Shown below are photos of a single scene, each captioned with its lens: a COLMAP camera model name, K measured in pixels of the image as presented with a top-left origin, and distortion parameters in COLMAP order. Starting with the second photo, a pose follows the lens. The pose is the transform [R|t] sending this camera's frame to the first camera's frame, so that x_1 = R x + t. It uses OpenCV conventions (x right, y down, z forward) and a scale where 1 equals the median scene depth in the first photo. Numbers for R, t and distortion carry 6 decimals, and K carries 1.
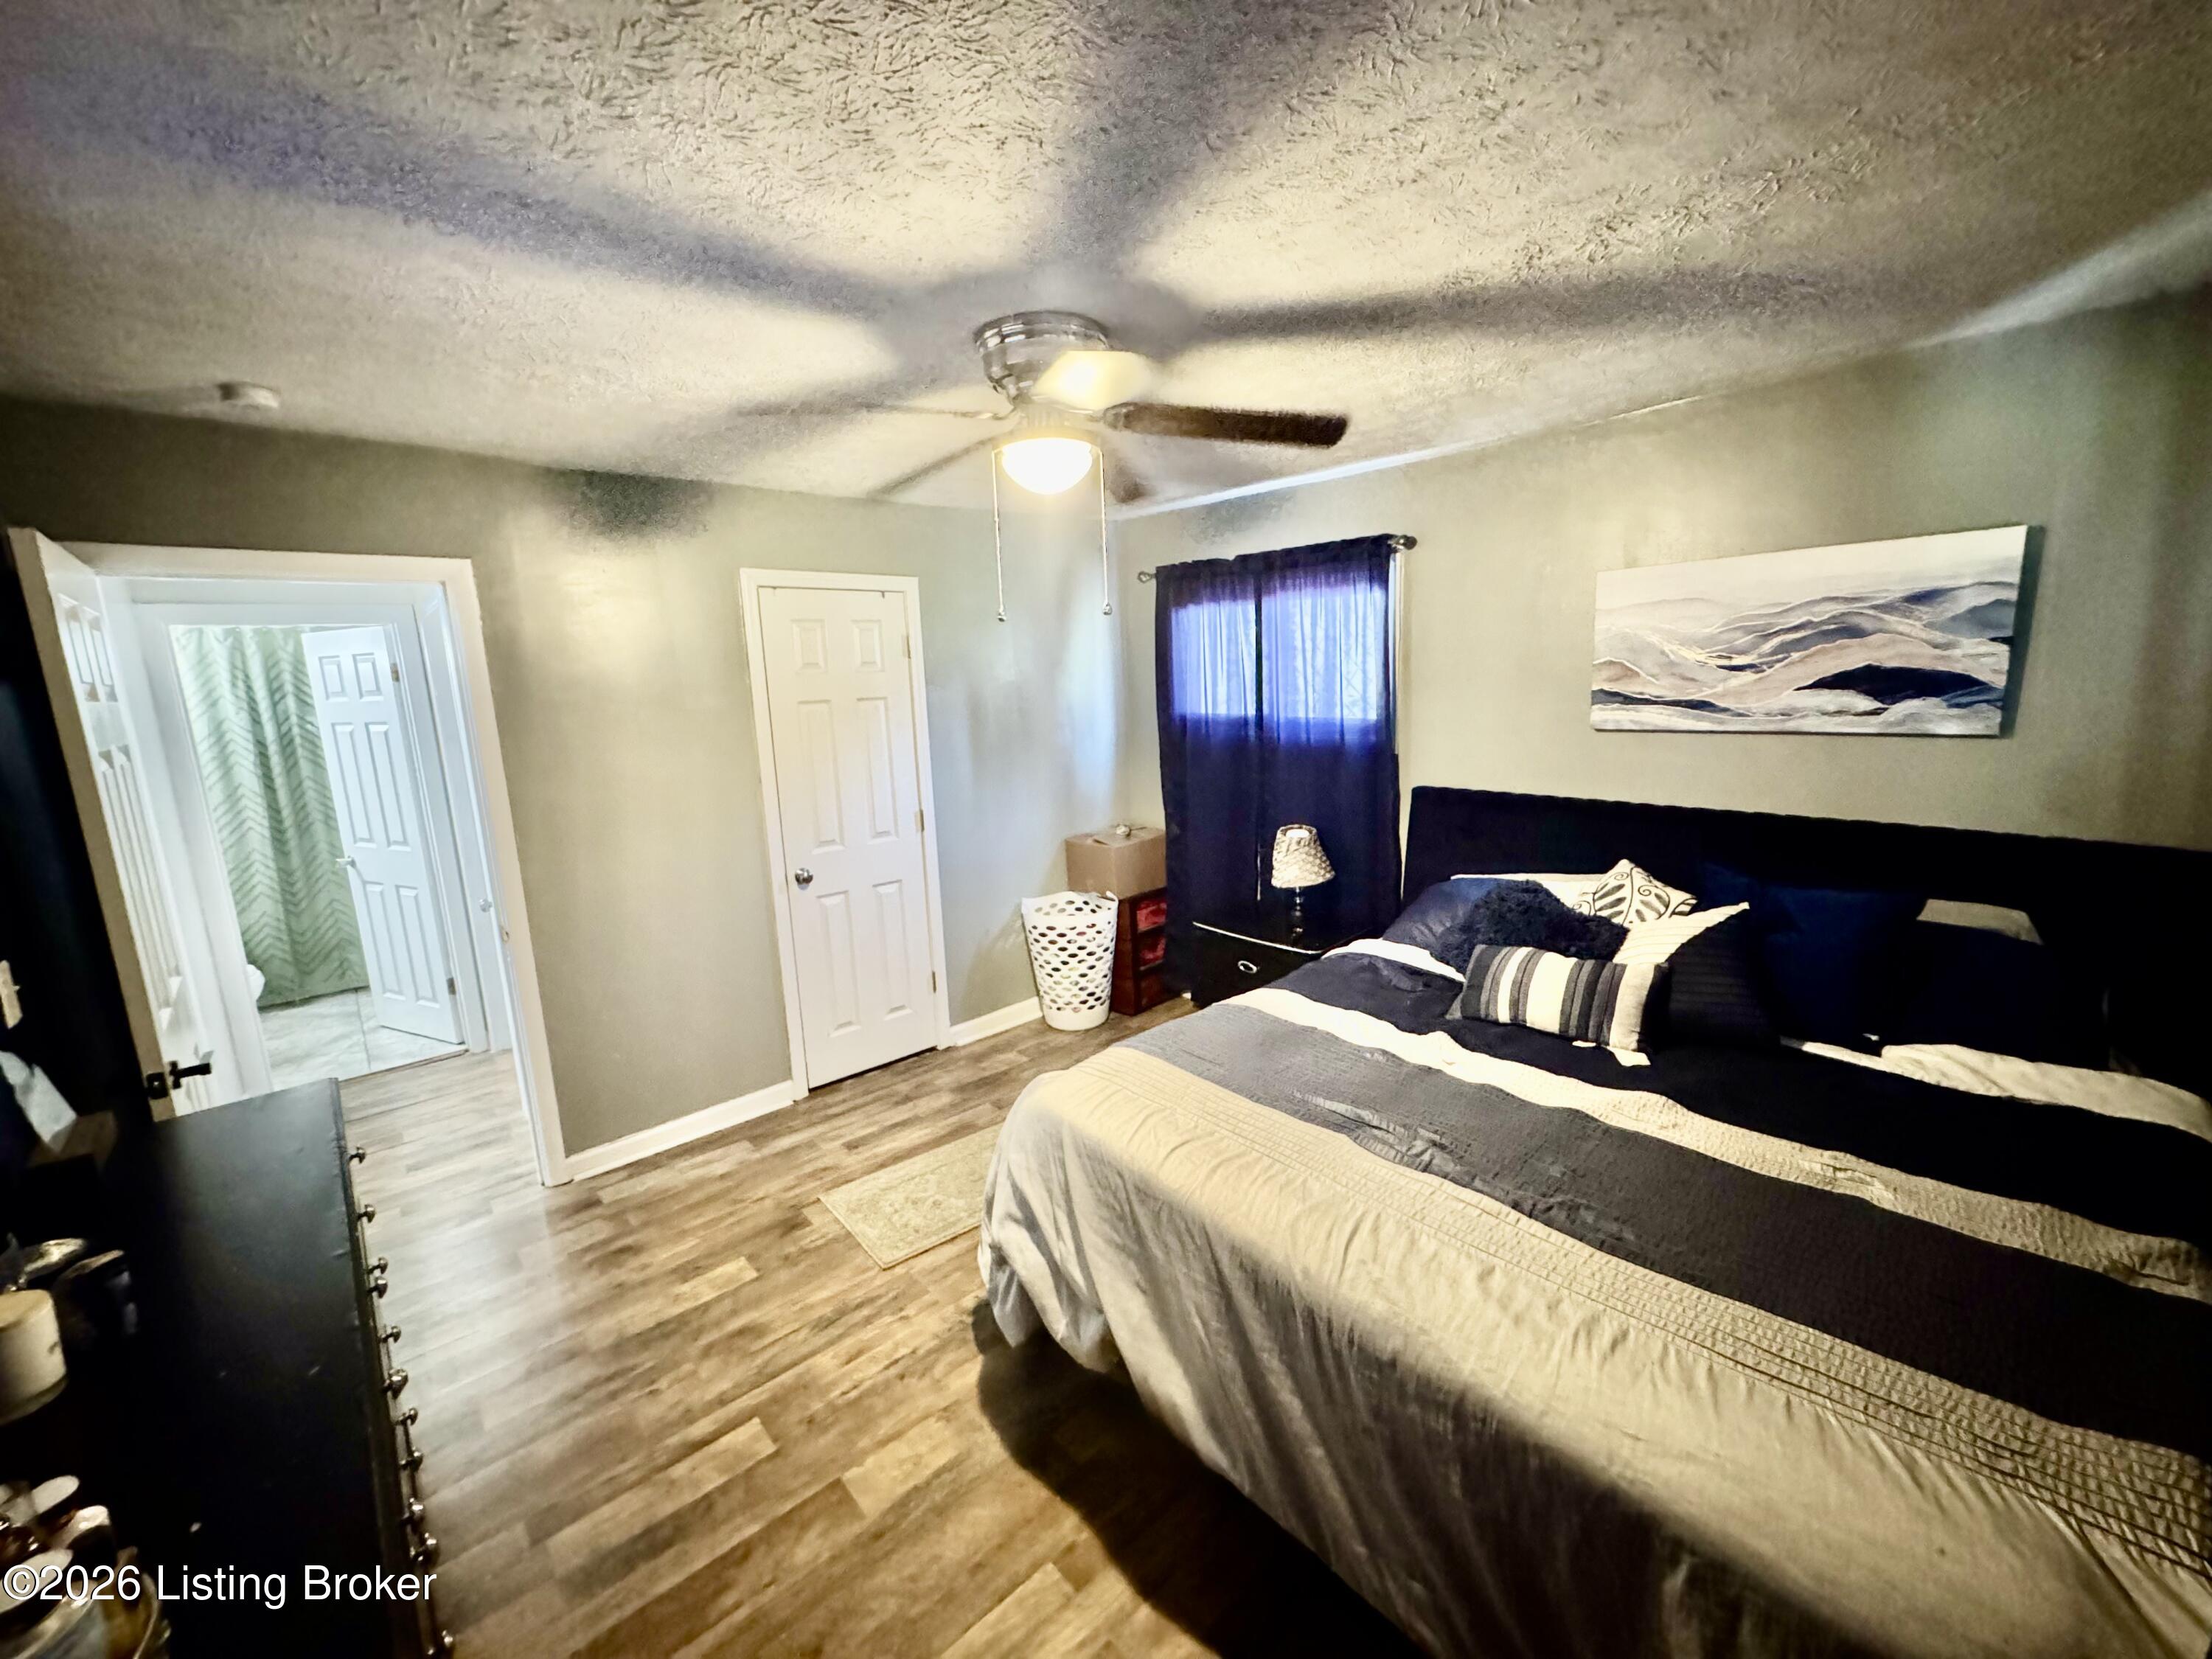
lens RADIAL K [[875.2, 0, 1113.9], [0, 875.2, 835.9], [0, 0, 1]] dist [-0.000074, 0.000349]
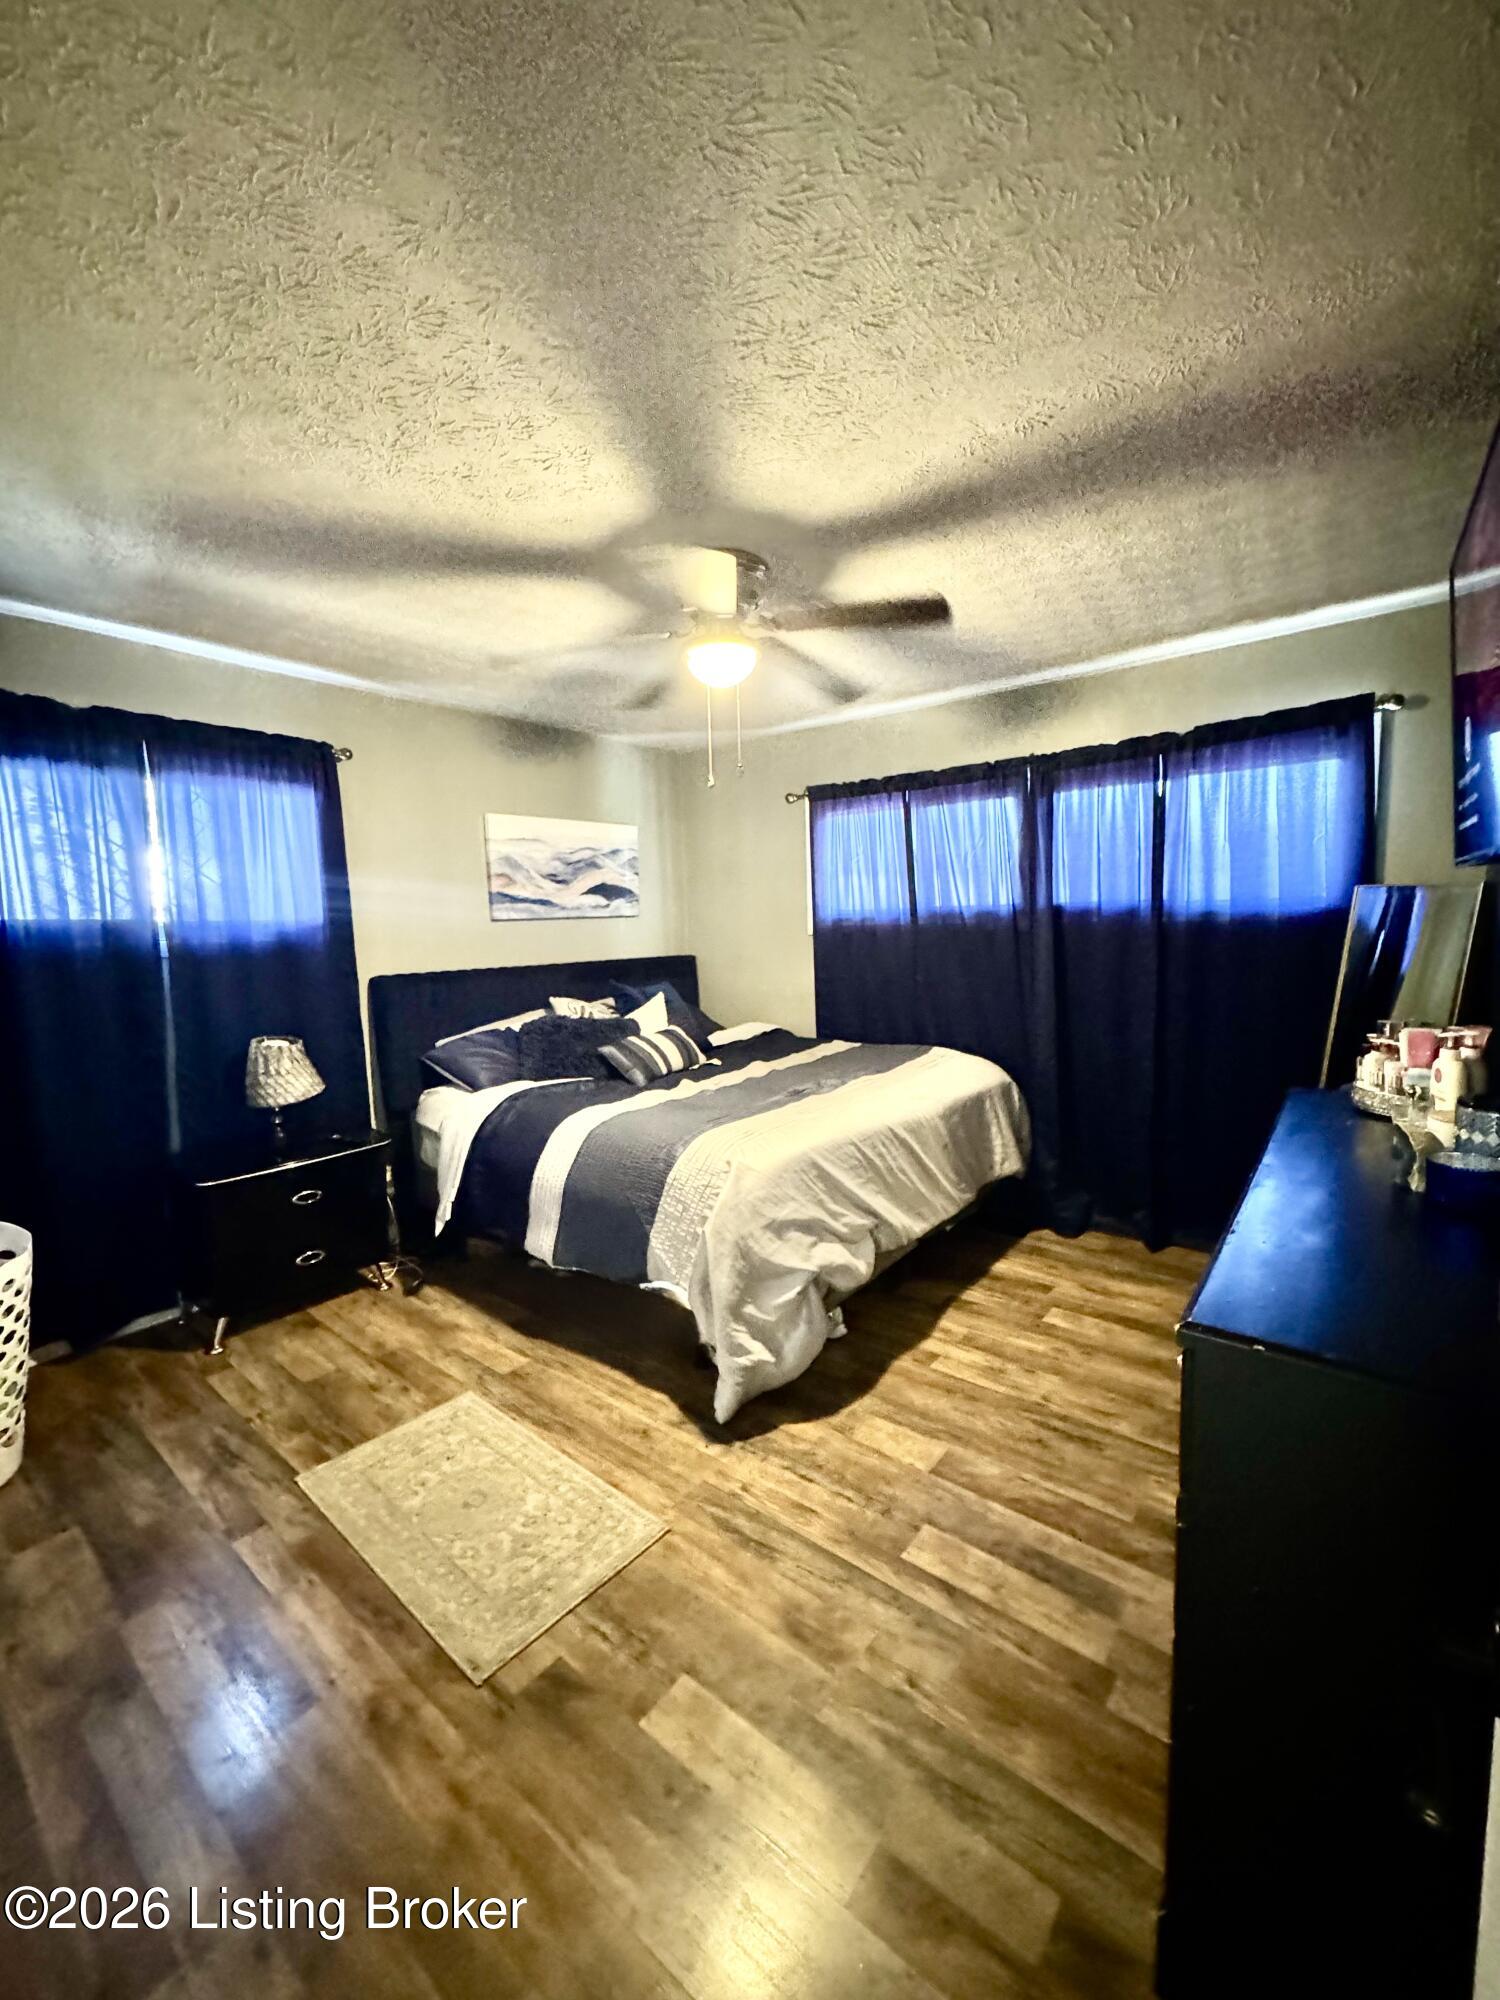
lens RADIAL K [[791.3, 0, 743.6], [0, 791.3, 990.9], [0, 0, 1]] dist [-0.000074, 0.000349]
pose [[-0.146899, -0.057179, 0.987498, -1.201859], [0.208339, 0.974144, 0.087398, -0.048215], [-0.966962, 0.218573, -0.131188, 1.145186]]
